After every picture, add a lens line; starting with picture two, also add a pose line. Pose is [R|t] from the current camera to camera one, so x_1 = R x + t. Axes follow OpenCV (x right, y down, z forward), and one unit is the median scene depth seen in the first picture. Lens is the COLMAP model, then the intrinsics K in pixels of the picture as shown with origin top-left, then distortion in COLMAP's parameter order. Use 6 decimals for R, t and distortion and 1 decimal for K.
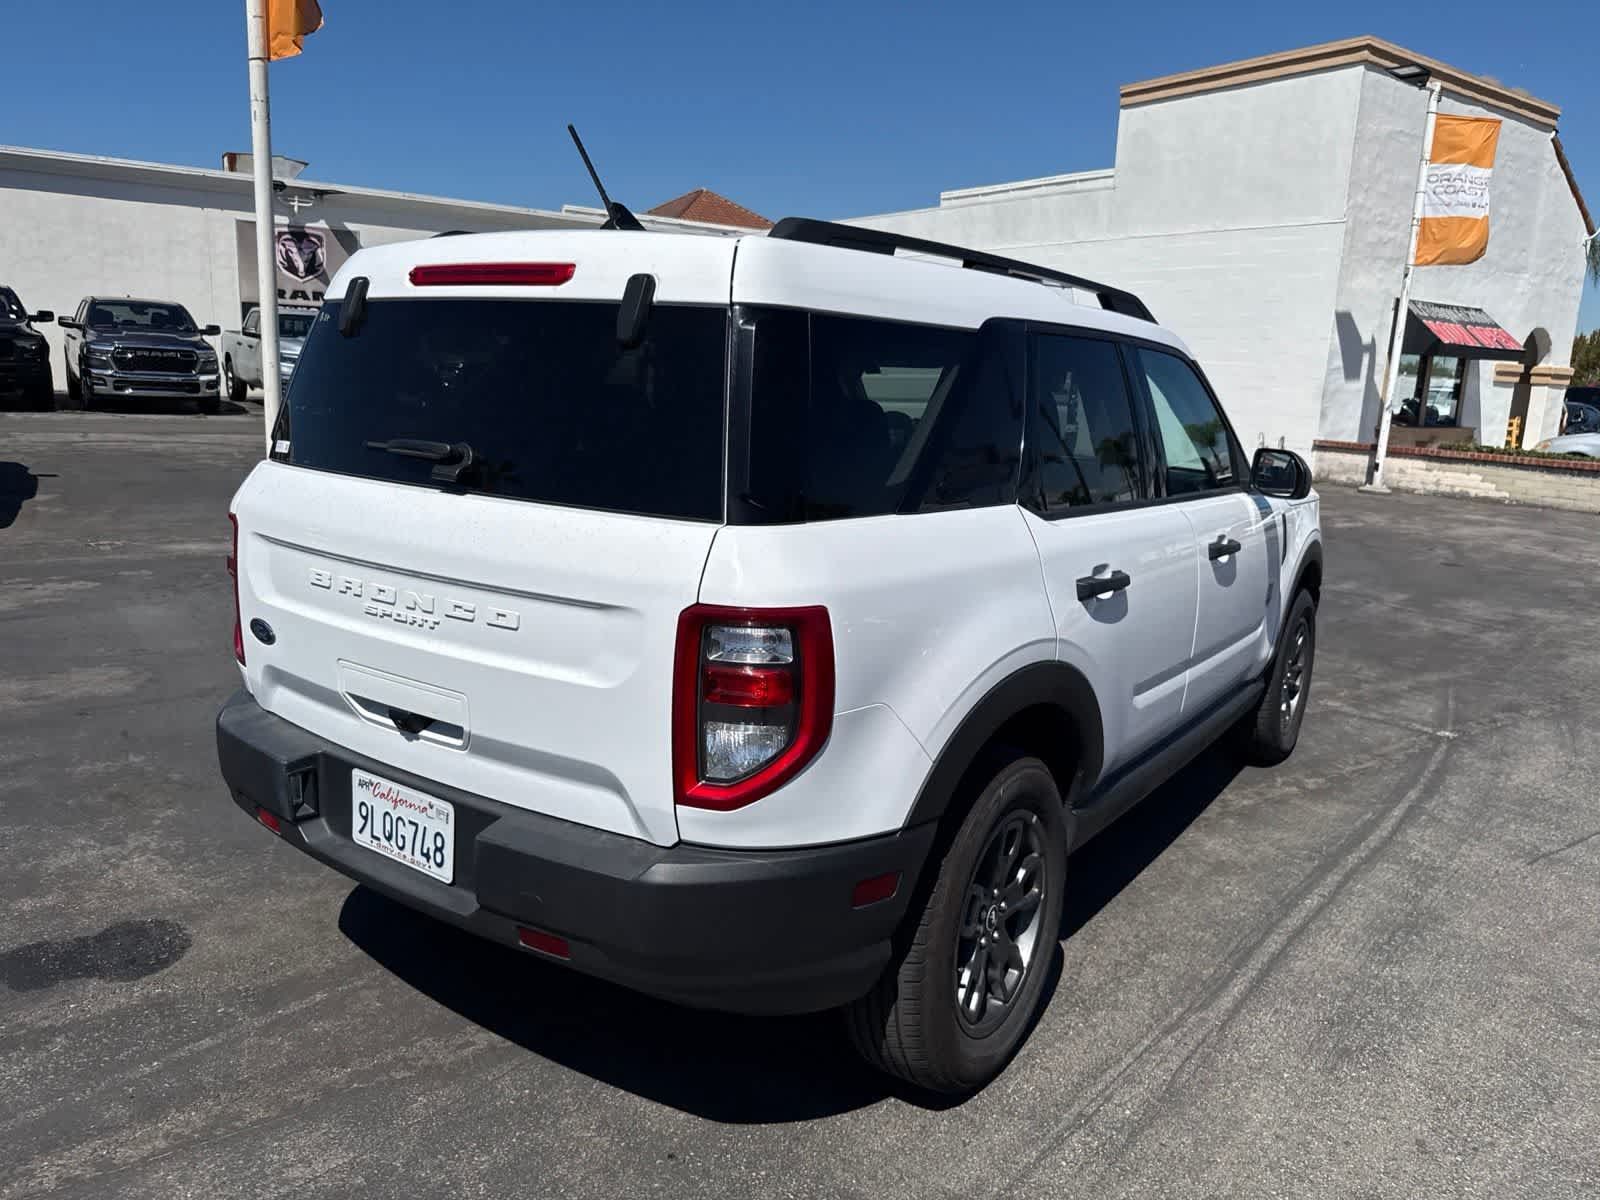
lens RADIAL K [[1138.1, 0, 814.0], [0, 1138.1, 596.6], [0, 0, 1]] dist [0.024423, -0.030670]
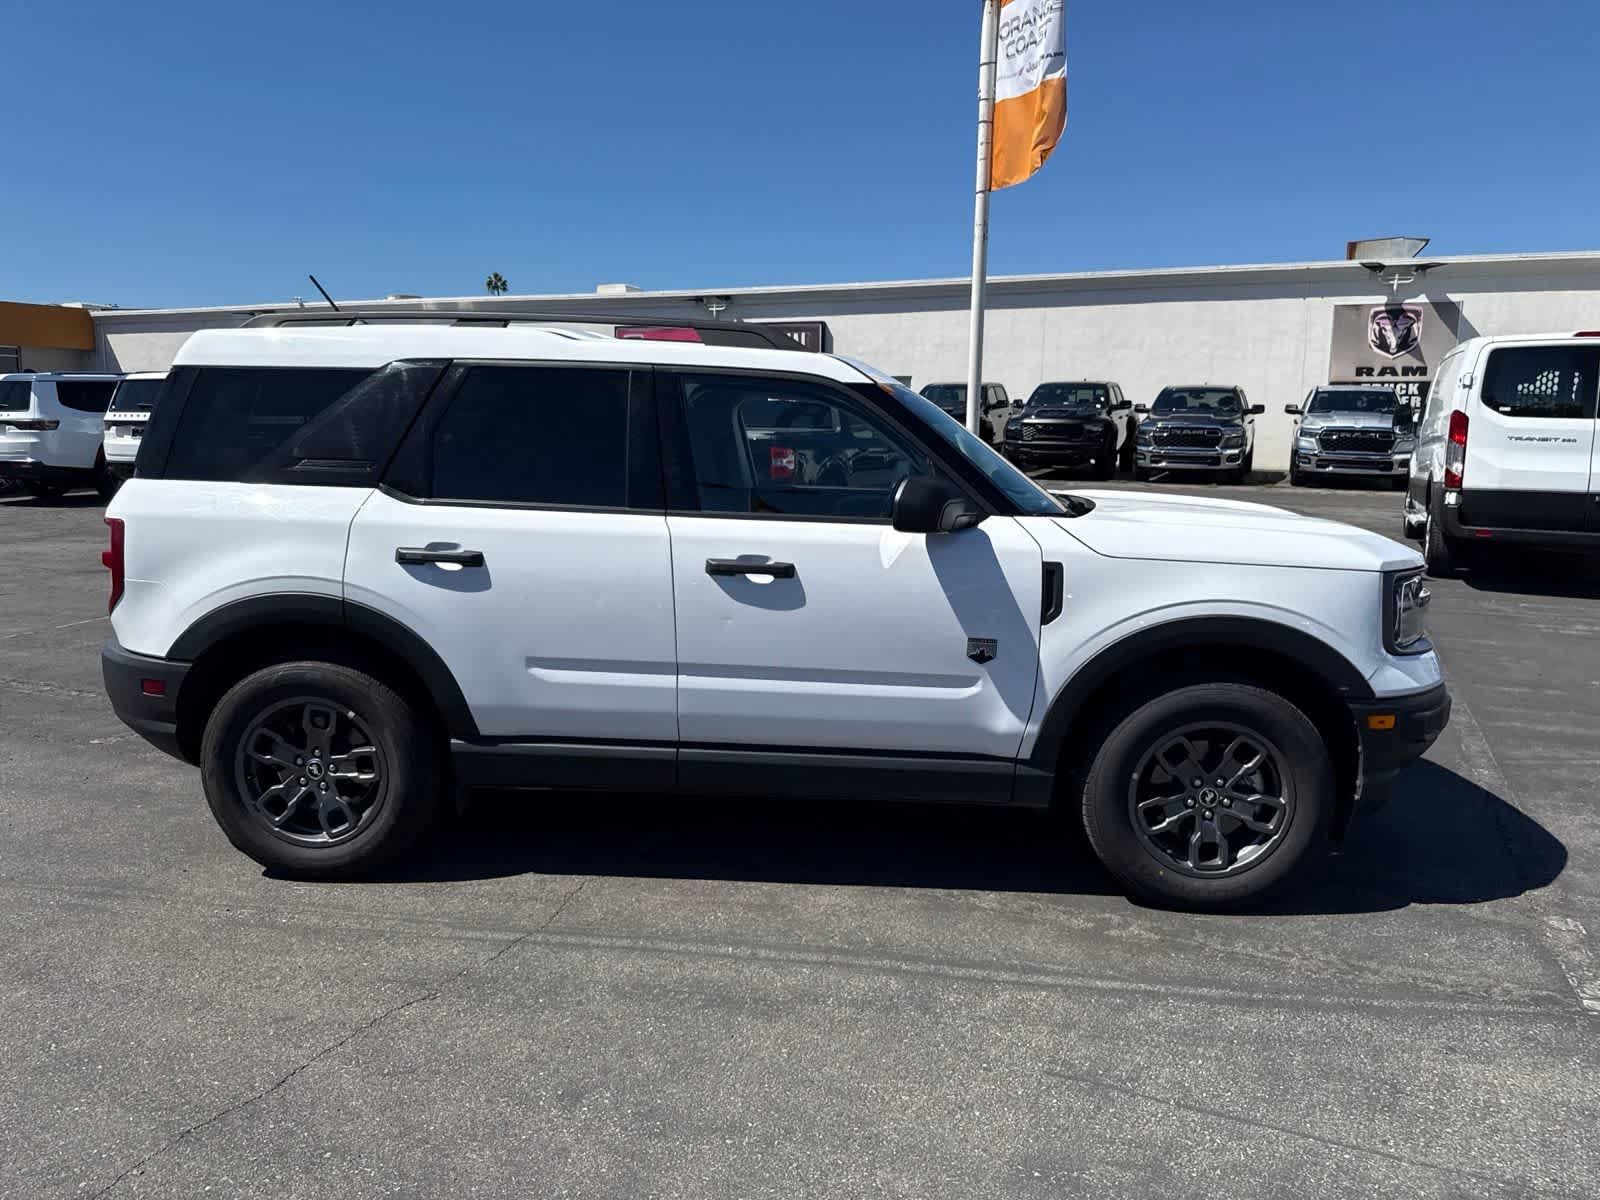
lens RADIAL K [[1138.1, 0, 807.7], [0, 1138.1, 590.9], [0, 0, 1]] dist [0.024423, -0.030670]
pose [[0.516176, 0.091794, -0.851549, 1.442124], [-0.156405, 0.987624, 0.011656, -0.049095], [0.842080, 0.127170, 0.524145, 0.626175]]
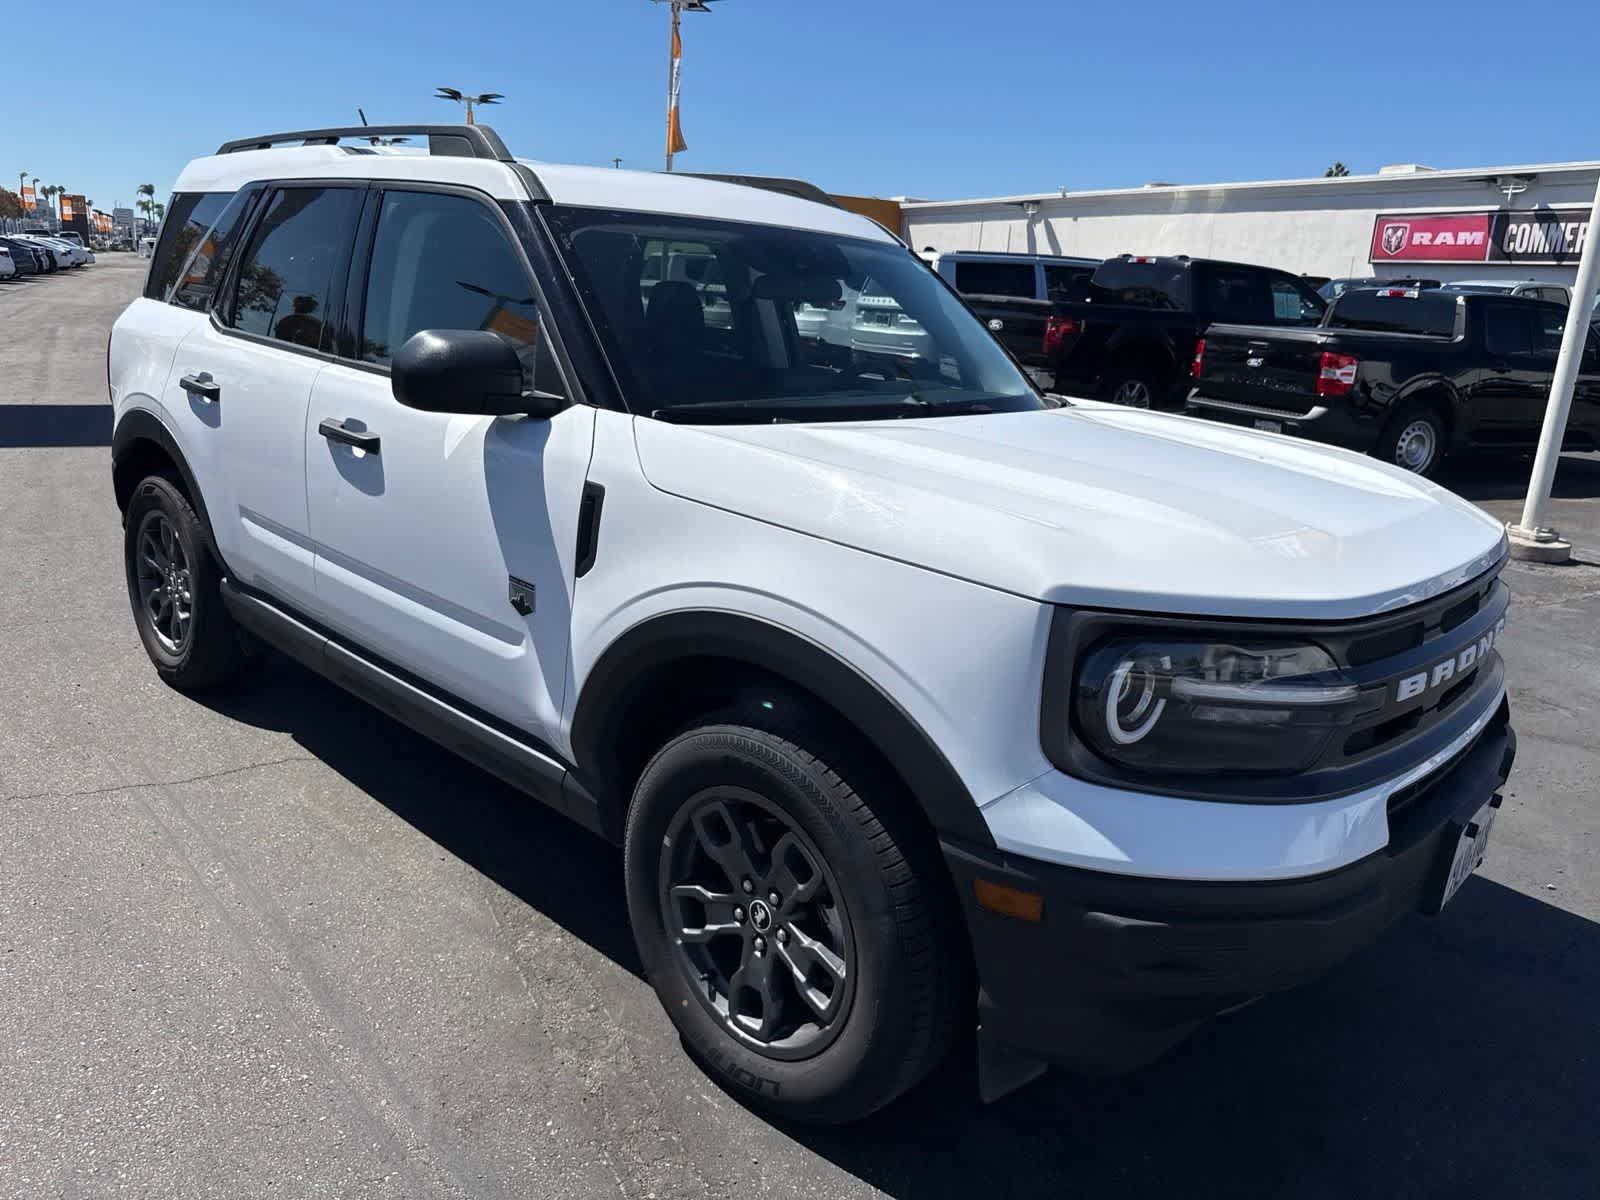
lens RADIAL K [[1138.1, 0, 805.2], [0, 1138.1, 591.7], [0, 0, 1]] dist [0.024423, -0.030670]
pose [[-0.137277, 0.205930, -0.968890, 1.302803], [-0.261950, 0.935779, 0.236007, -0.248206], [0.955268, 0.286199, -0.074518, 1.641925]]
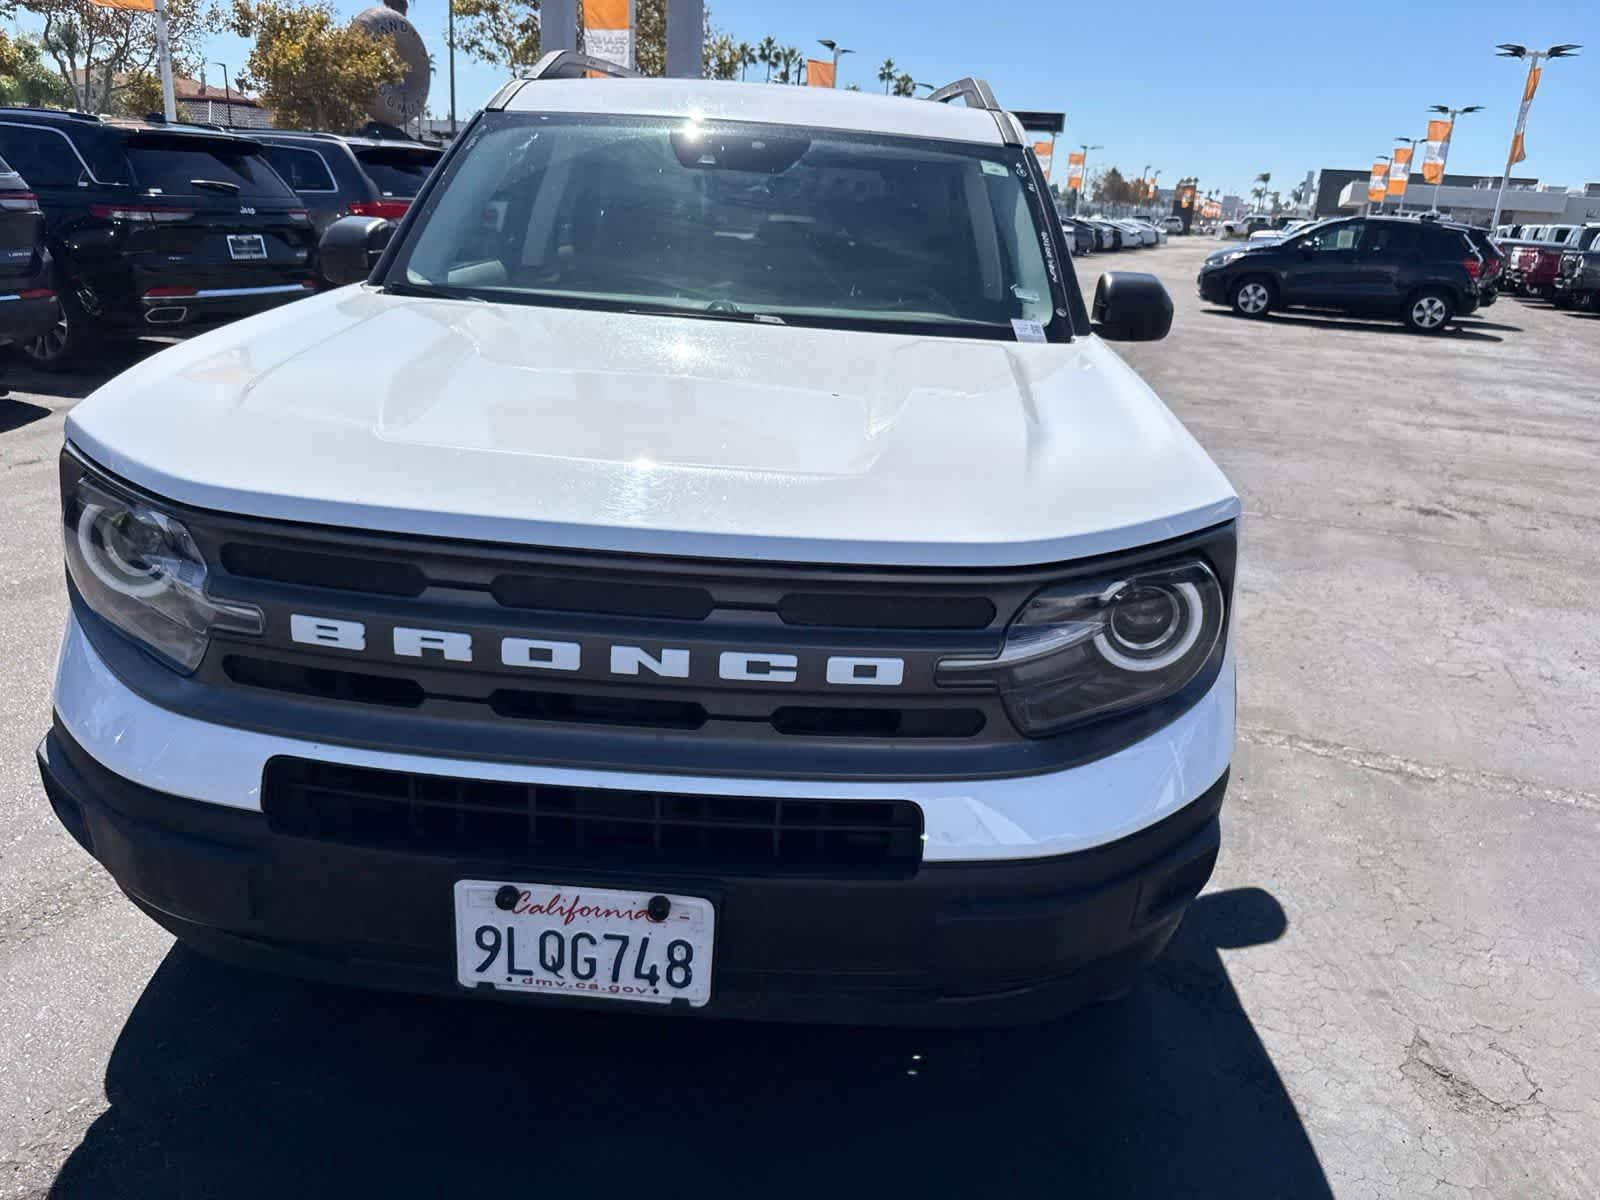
lens RADIAL K [[1138.3, 0, 812.4], [0, 1138.3, 591.4], [0, 0, 1]] dist [0.019788, -0.023610]
pose [[-0.838079, 0.083372, -0.539141, 0.759066], [-0.203382, 0.869264, 0.450573, -0.408038], [0.506221, 0.487267, -0.711555, 2.348535]]
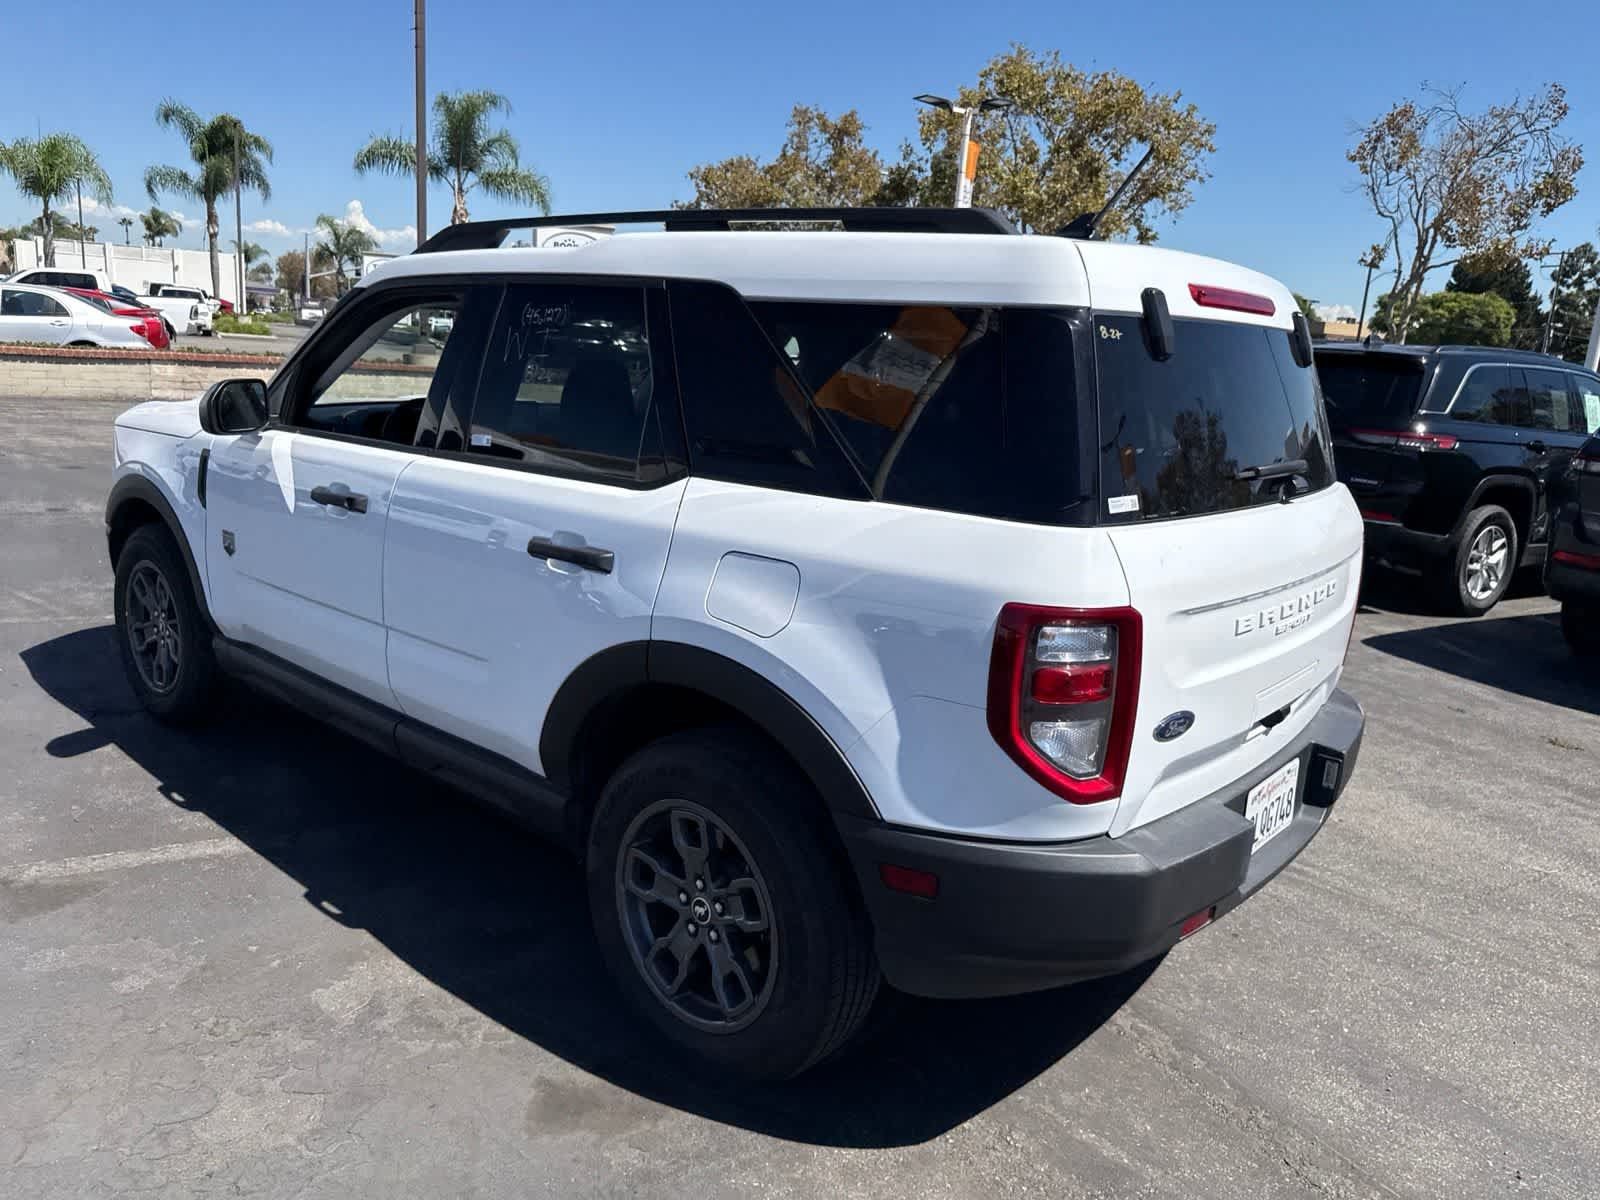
lens RADIAL K [[1138.1, 0, 804.5], [0, 1138.1, 586.2], [0, 0, 1]] dist [0.024423, -0.030670]
pose [[0.113183, -0.250691, 0.961428, -1.094964], [0.138428, 0.962187, 0.234593, -0.253431], [-0.983884, 0.106537, 0.143605, 0.971785]]
